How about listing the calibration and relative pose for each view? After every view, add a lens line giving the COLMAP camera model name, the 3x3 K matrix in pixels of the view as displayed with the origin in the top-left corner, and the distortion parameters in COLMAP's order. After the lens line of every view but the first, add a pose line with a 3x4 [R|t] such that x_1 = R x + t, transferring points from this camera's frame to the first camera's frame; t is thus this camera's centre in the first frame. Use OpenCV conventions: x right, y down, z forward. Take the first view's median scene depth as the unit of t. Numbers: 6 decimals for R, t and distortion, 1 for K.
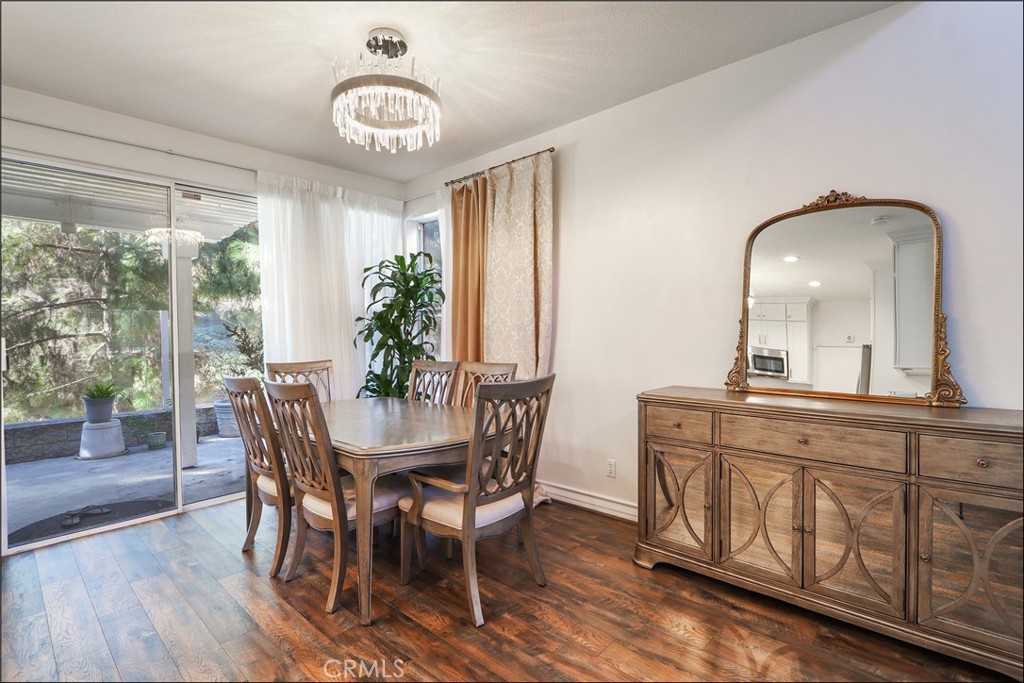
lens RADIAL K [[485.4, 0, 510.0], [0, 485.4, 336.7], [0, 0, 1]] dist [-0.004642, -0.000849]
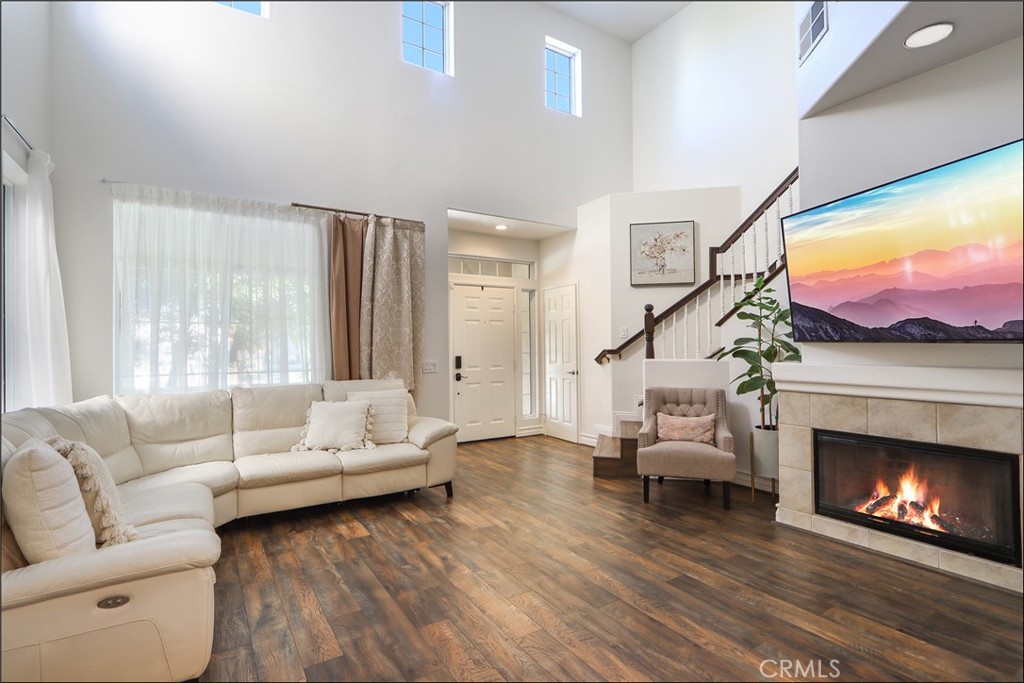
lens RADIAL K [[485.4, 0, 512.6], [0, 485.4, 341.7], [0, 0, 1]] dist [-0.004642, -0.000849]
pose [[-0.971868, 0.012505, 0.235193, 0.124649], [0.012229, 0.999922, -0.002631, -0.021142], [-0.235207, 0.000319, -0.971945, 1.967798]]
